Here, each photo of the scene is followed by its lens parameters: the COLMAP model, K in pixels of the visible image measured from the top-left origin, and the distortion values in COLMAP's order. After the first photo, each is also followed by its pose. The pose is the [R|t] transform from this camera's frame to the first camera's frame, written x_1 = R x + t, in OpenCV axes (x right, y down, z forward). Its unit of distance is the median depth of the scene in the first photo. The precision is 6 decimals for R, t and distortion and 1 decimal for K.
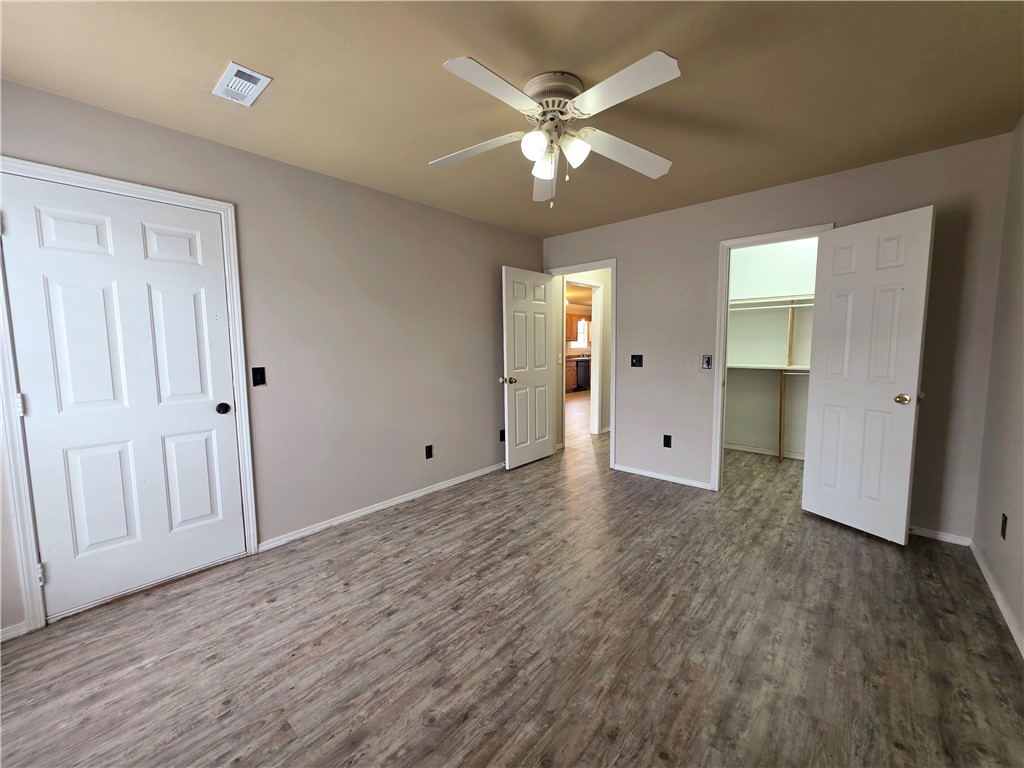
lens RADIAL K [[408.2, 0, 512.0], [0, 408.2, 384.0], [0, 0, 1]] dist [0.001064, 0.000234]
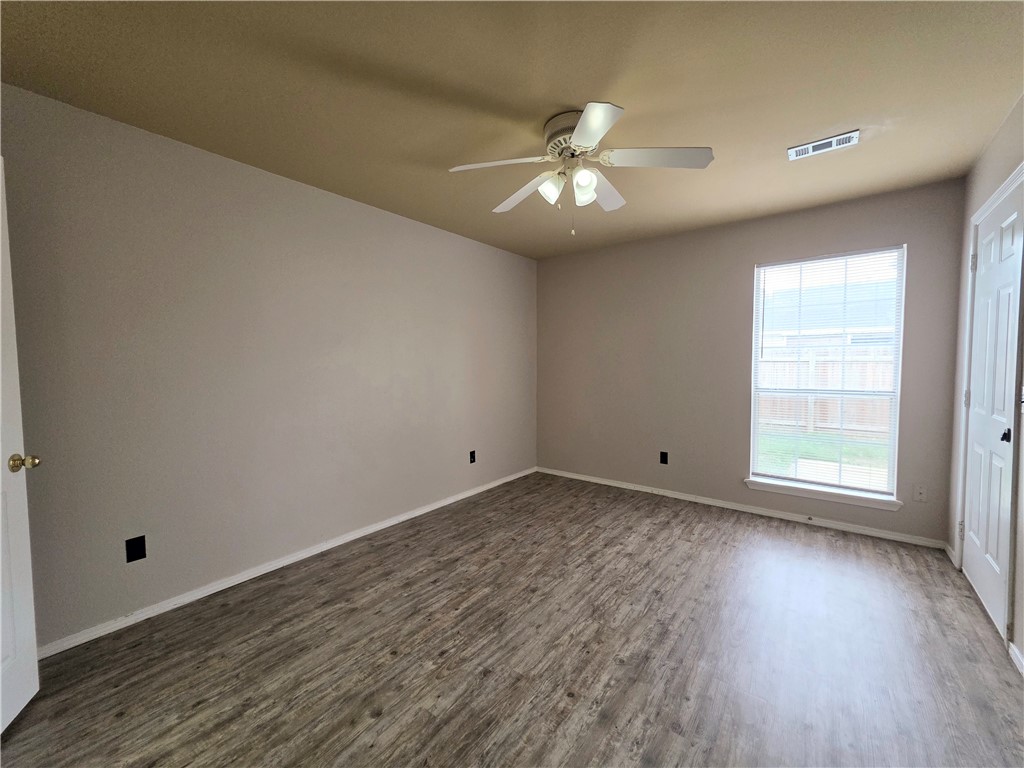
lens RADIAL K [[408.2, 0, 512.0], [0, 408.2, 384.0], [0, 0, 1]] dist [0.001064, 0.000234]
pose [[-0.997864, 0.025034, -0.060347, 0.337218], [0.016003, 0.989196, 0.145725, -0.205215], [0.063343, 0.144448, -0.987483, 2.133370]]
